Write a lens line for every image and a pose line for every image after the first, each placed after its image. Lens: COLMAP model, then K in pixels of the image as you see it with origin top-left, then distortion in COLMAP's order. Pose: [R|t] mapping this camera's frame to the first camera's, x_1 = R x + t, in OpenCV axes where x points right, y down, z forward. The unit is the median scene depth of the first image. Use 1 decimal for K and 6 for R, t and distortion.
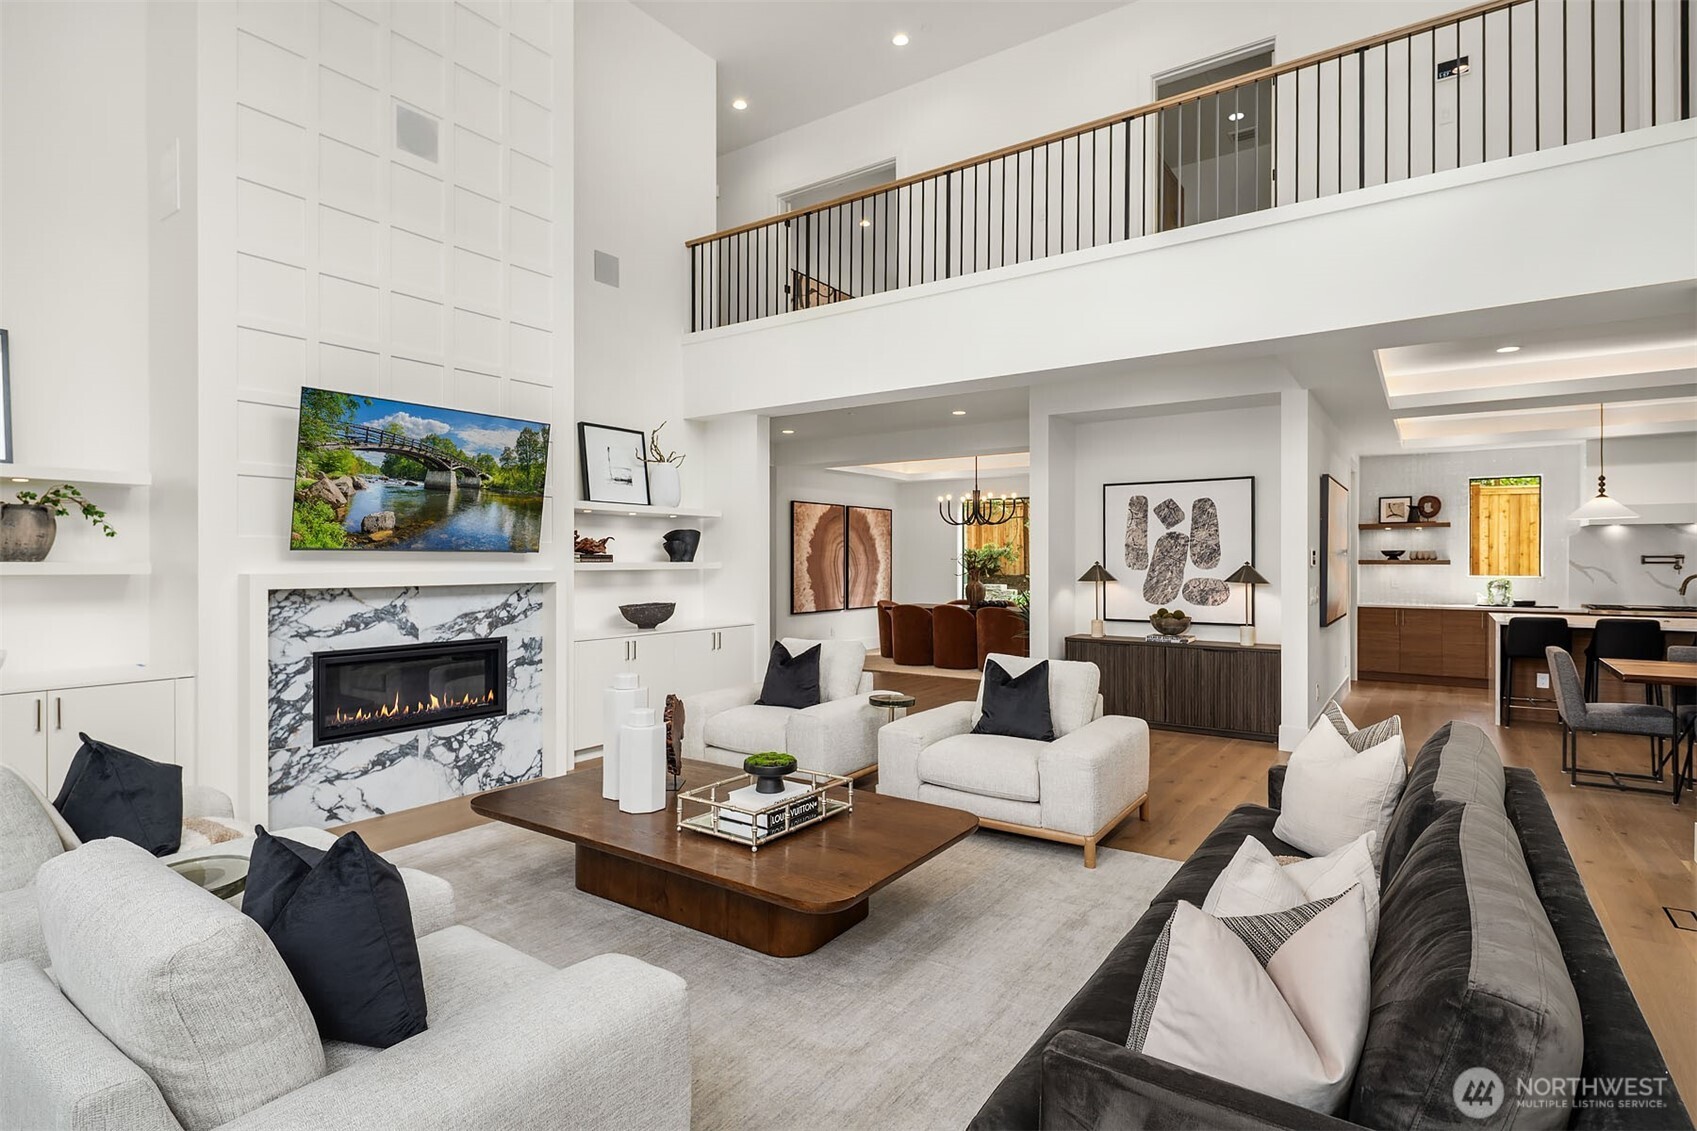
lens RADIAL K [[834.0, 0, 848.5], [0, 834.0, 565.5], [0, 0, 1]] dist [-0.002067, -0.000575]
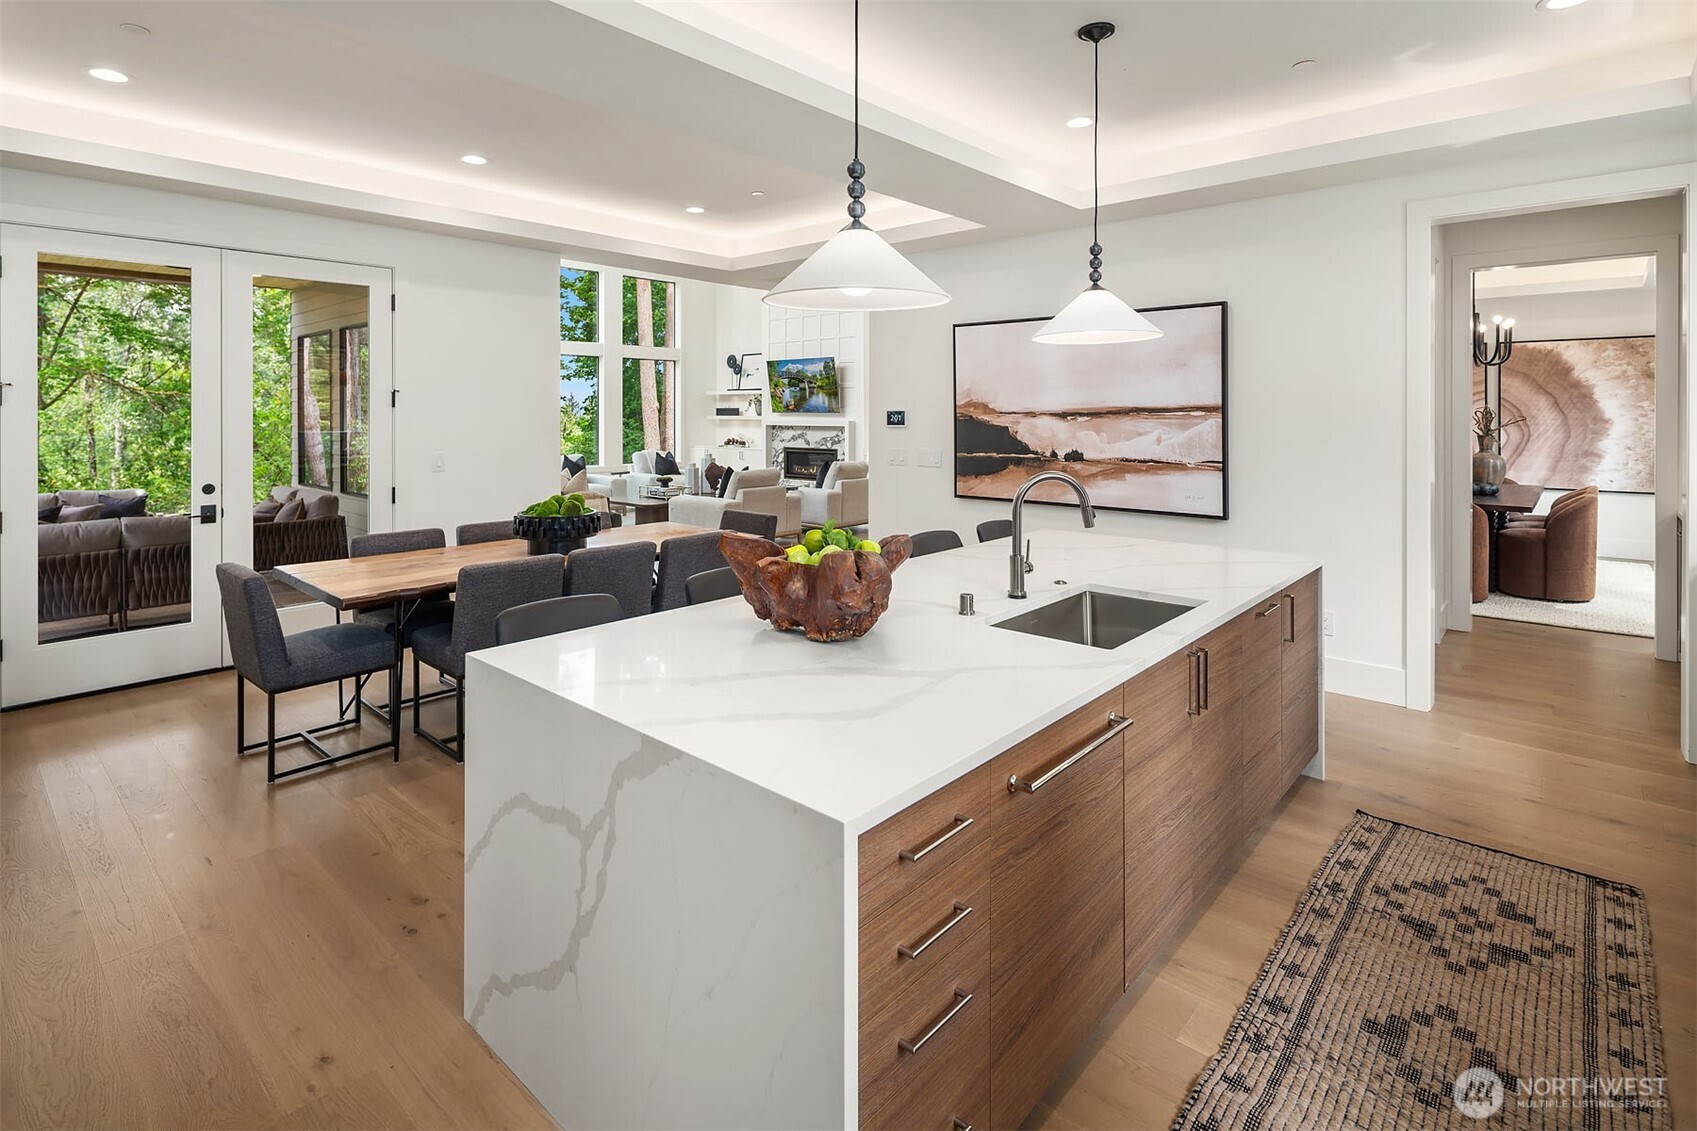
lens RADIAL K [[955.0, 0, 814.2], [0, 955.0, 413.5], [0, 0, 1]] dist [-0.001496, -0.000145]
pose [[-0.200311, 0.003643, -0.979726, 1.128542], [-0.006149, 0.999969, 0.004976, -0.013981], [0.979713, 0.007021, -0.200282, 0.747956]]
